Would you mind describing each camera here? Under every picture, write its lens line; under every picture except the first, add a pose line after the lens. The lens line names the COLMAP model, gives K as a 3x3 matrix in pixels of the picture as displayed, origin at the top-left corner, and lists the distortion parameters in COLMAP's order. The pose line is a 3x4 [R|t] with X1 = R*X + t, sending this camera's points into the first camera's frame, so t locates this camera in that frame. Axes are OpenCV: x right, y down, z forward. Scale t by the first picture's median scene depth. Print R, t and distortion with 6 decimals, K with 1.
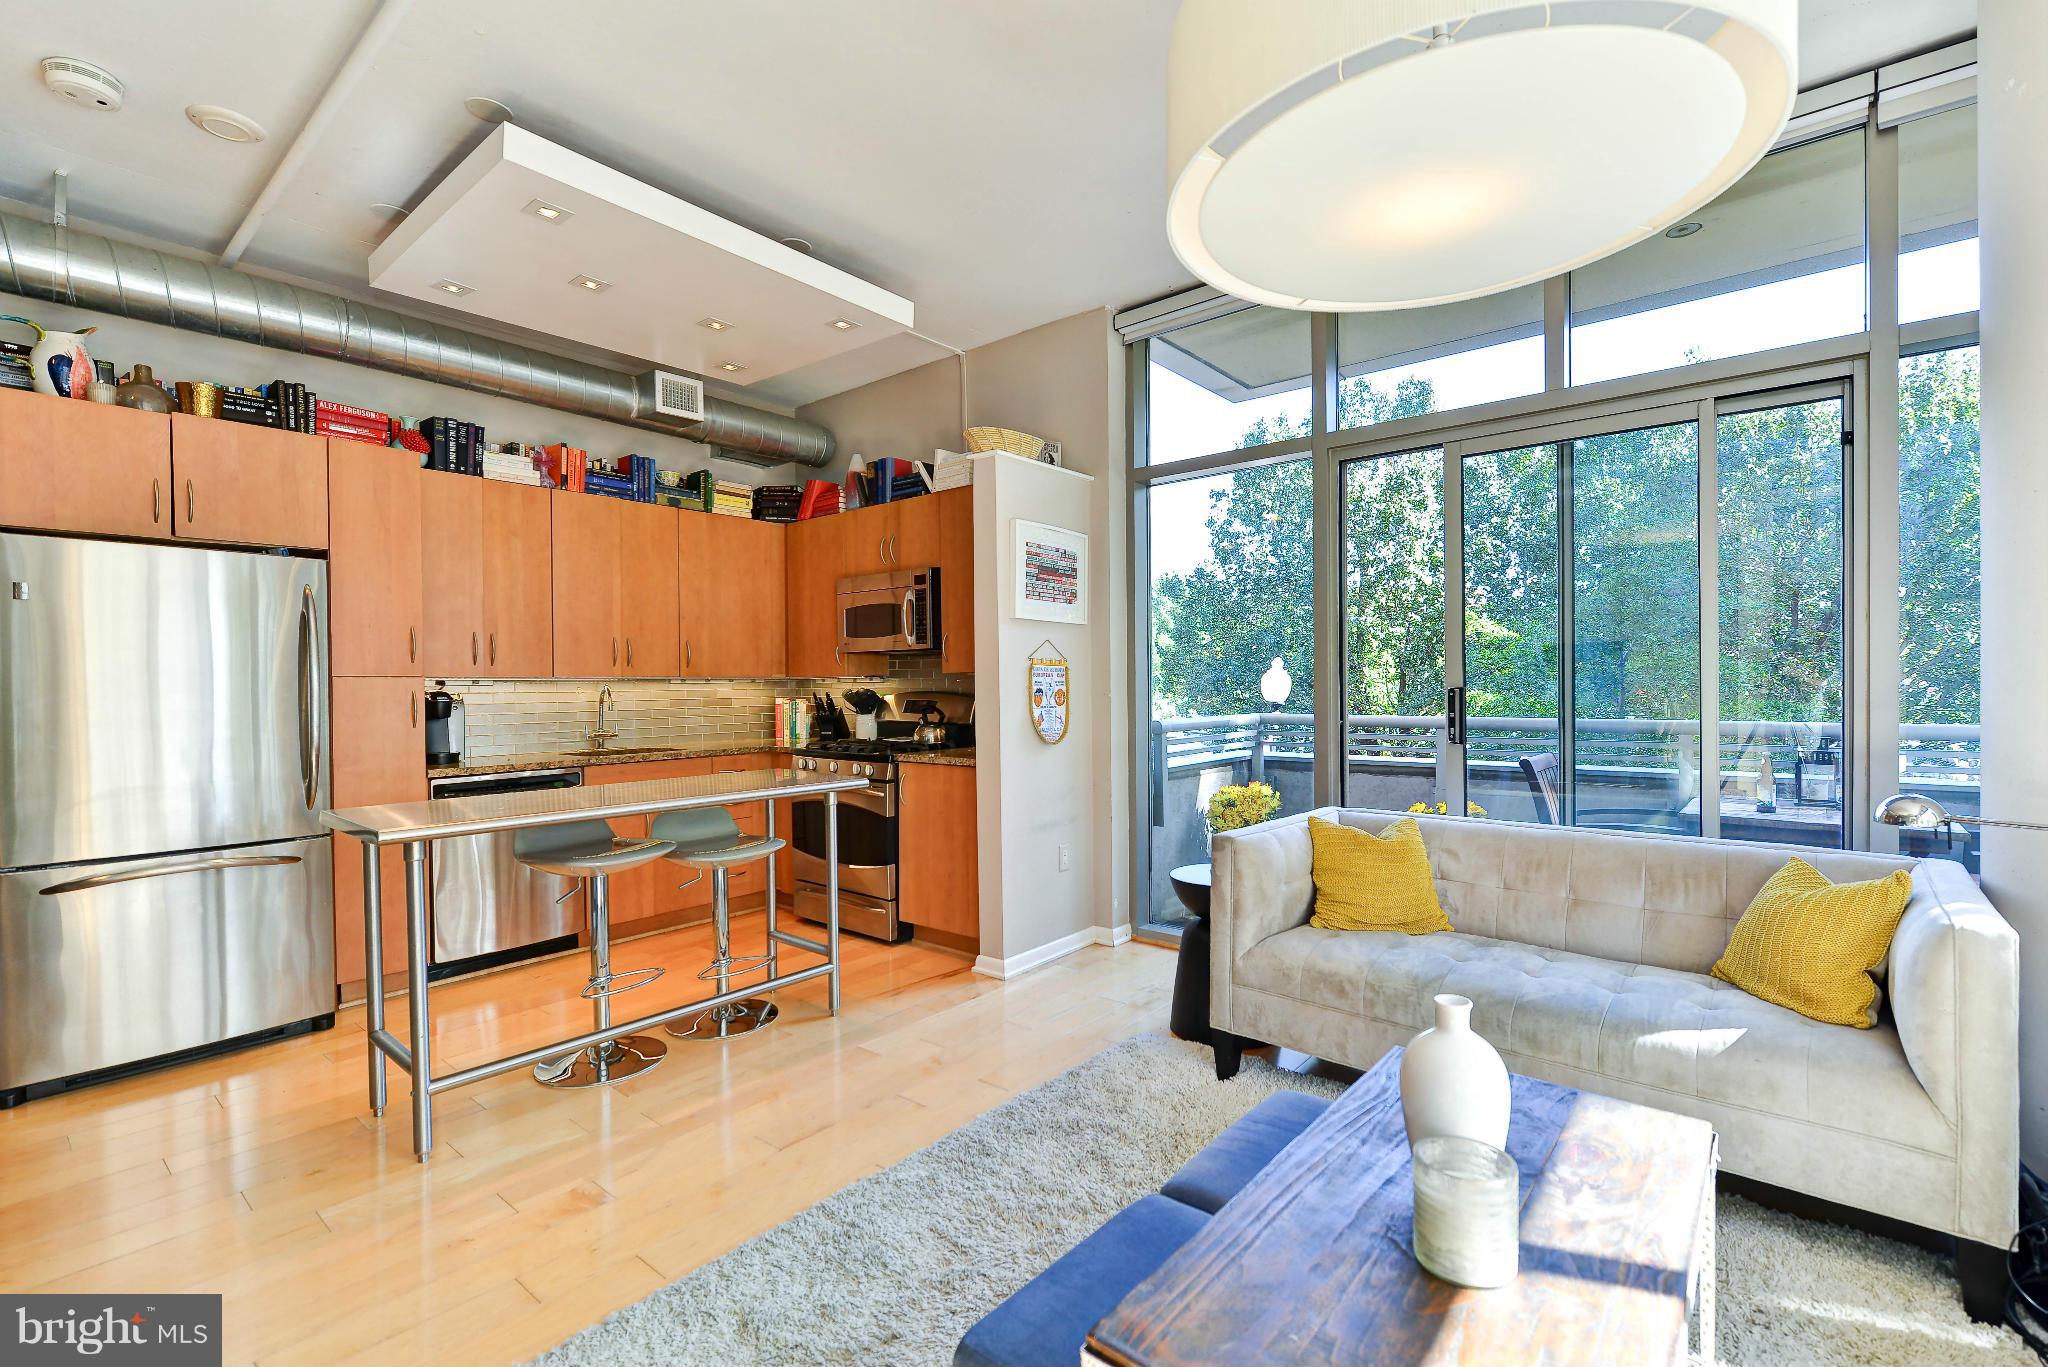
lens RADIAL K [[891.7, 0, 1045.3], [0, 891.7, 686.3], [0, 0, 1]] dist [-0.002681, -0.000651]
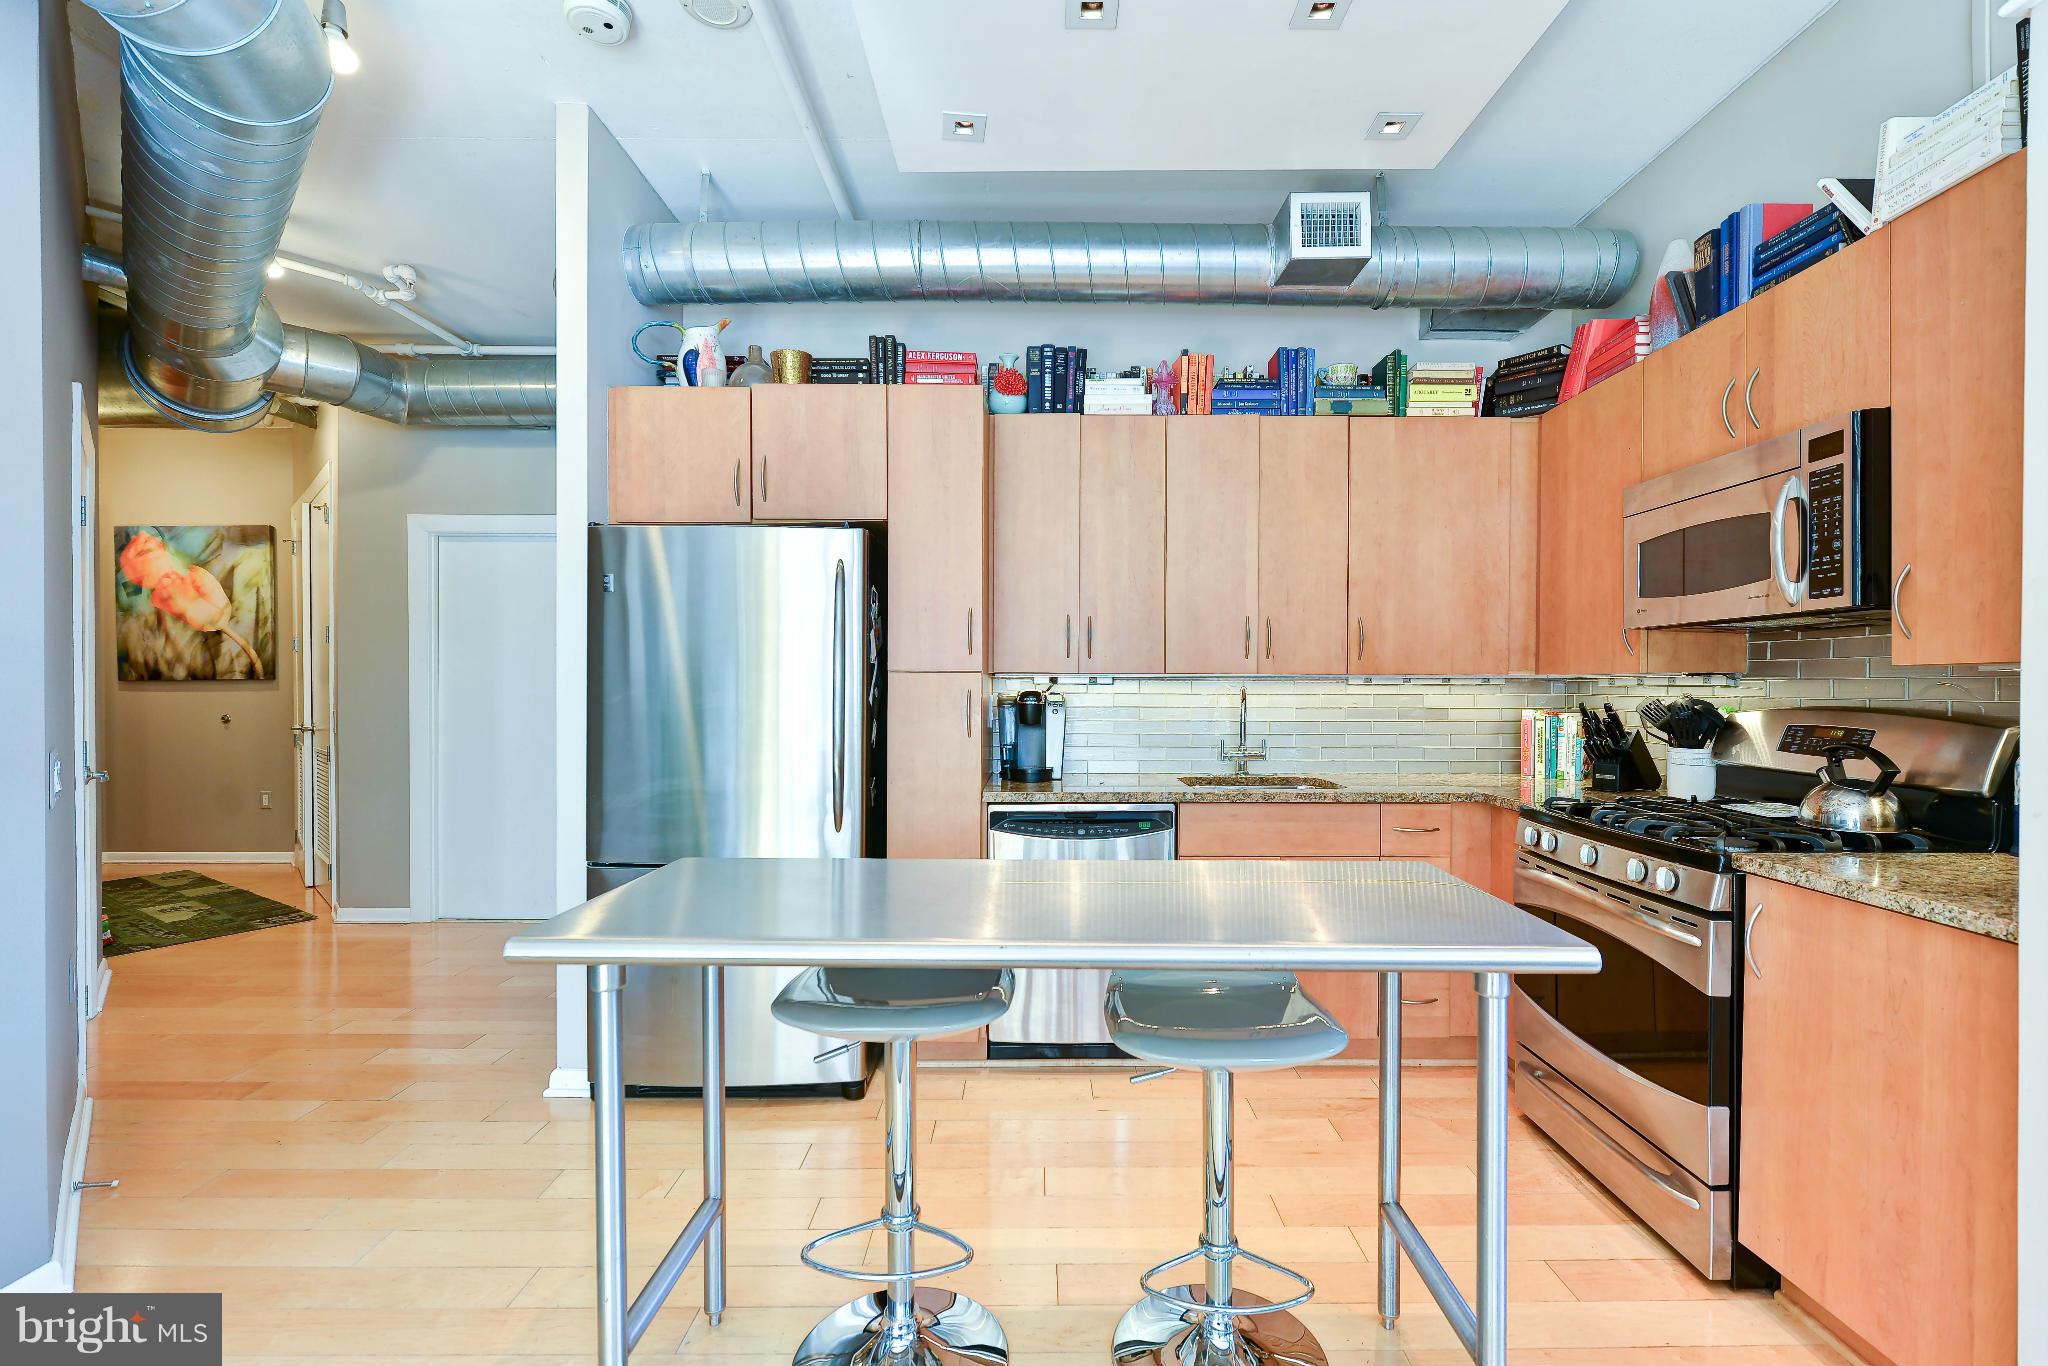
lens RADIAL K [[891.7, 0, 1048.9], [0, 891.7, 694.1], [0, 0, 1]] dist [-0.002681, -0.000651]
pose [[0.635384, 0.018732, -0.771969, -0.045769], [-0.012368, 0.999824, 0.014081, -0.002622], [0.772097, 0.000601, 0.635504, 0.441163]]
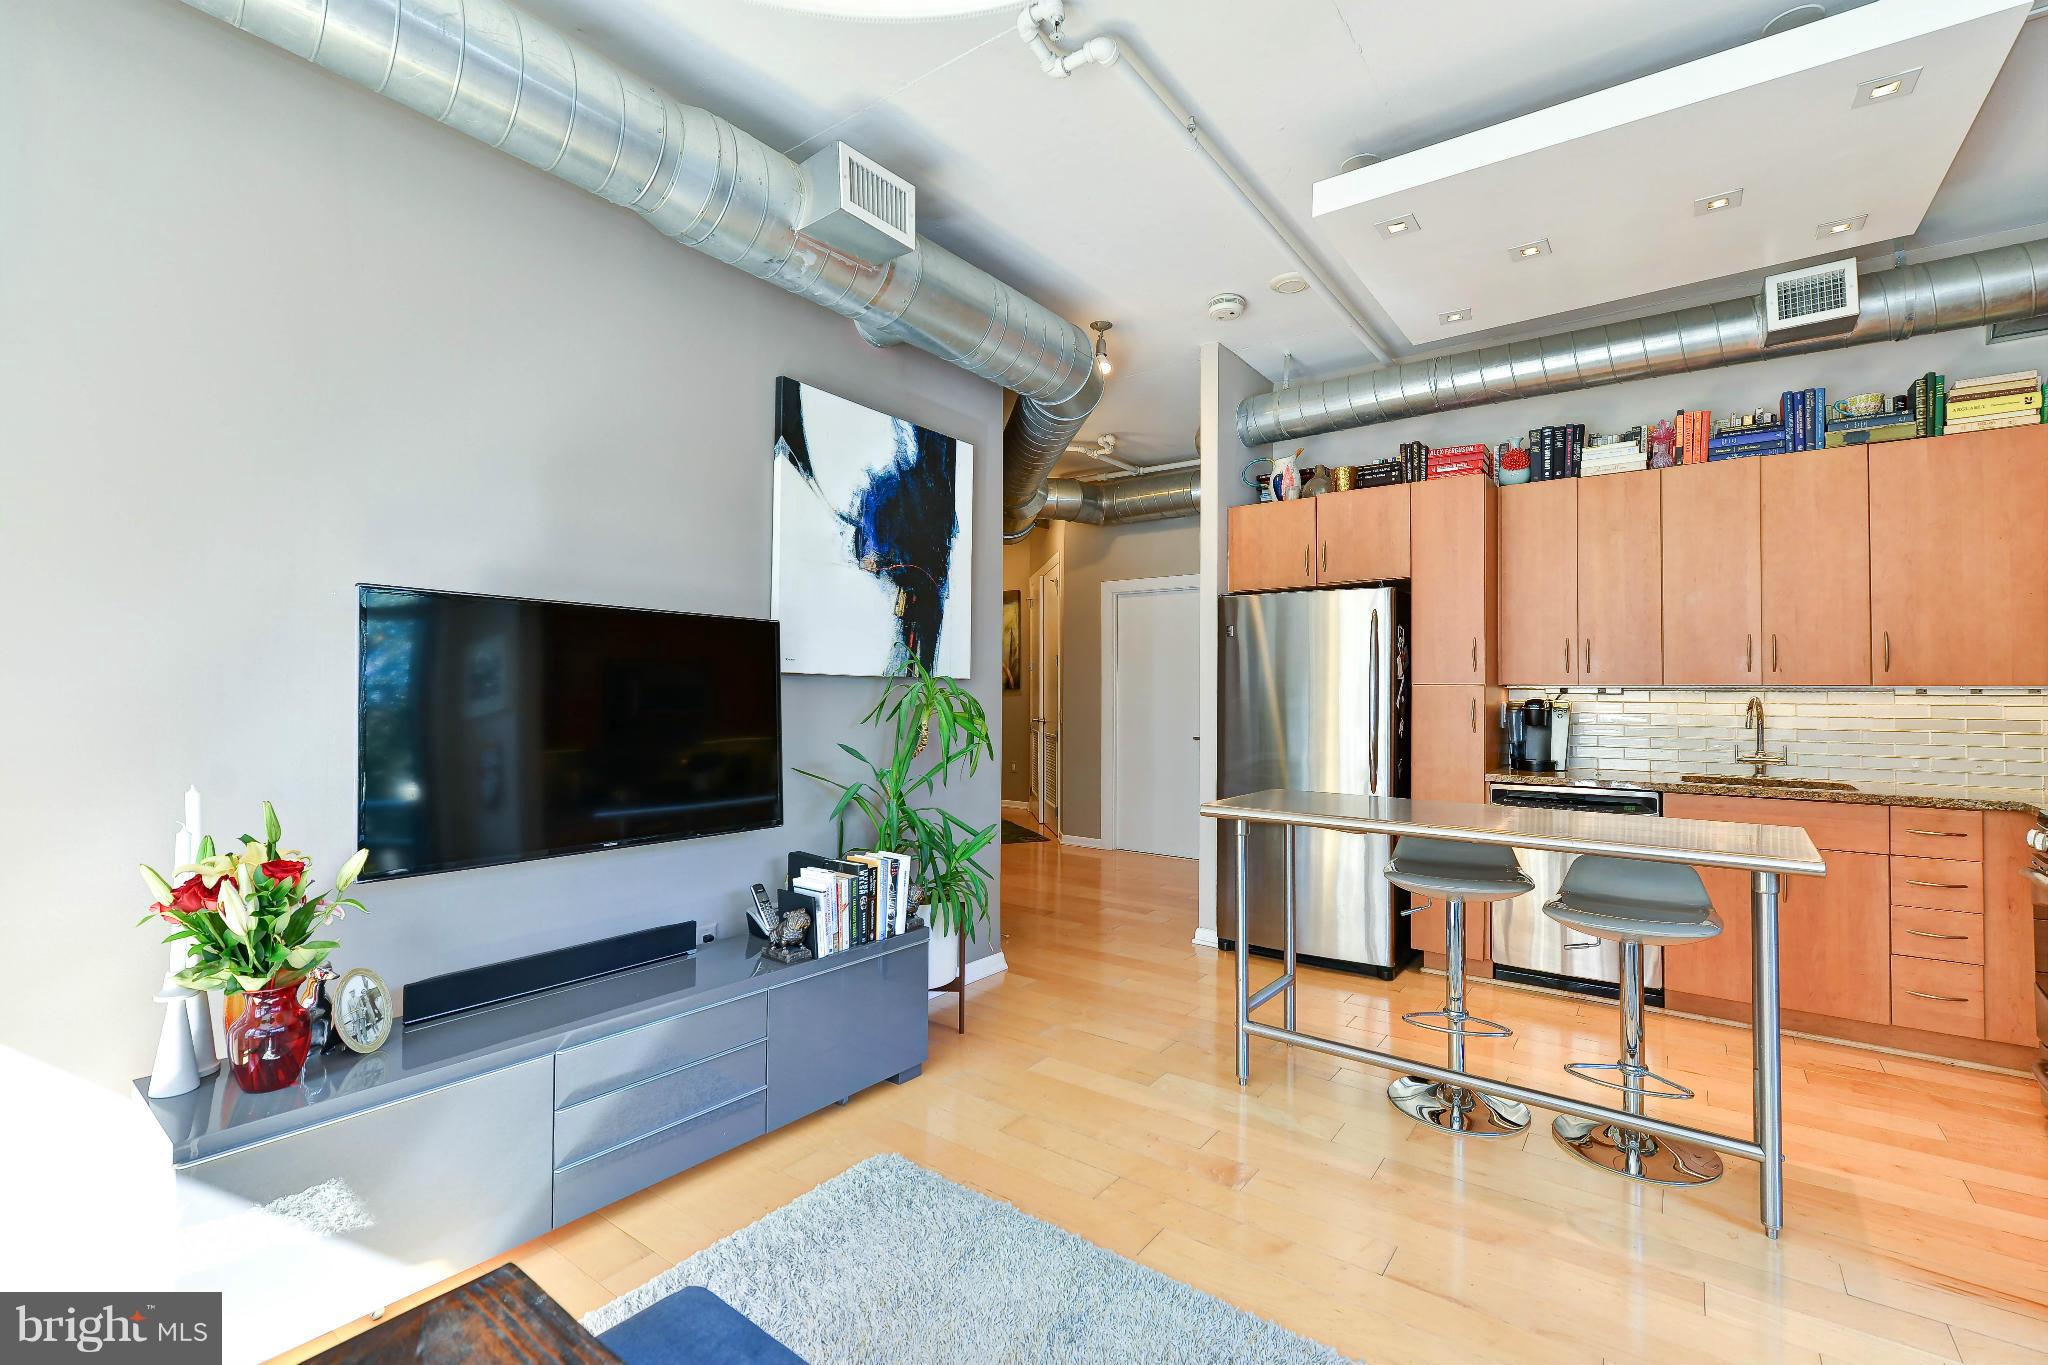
lens RADIAL K [[891.7, 0, 1048.0], [0, 891.7, 670.3], [0, 0, 1]] dist [-0.002681, -0.000651]
pose [[0.056175, -0.013806, -0.998325, 0.263008], [-0.011809, 0.999825, -0.014492, -0.005011], [0.998351, 0.012603, 0.056002, 0.341474]]
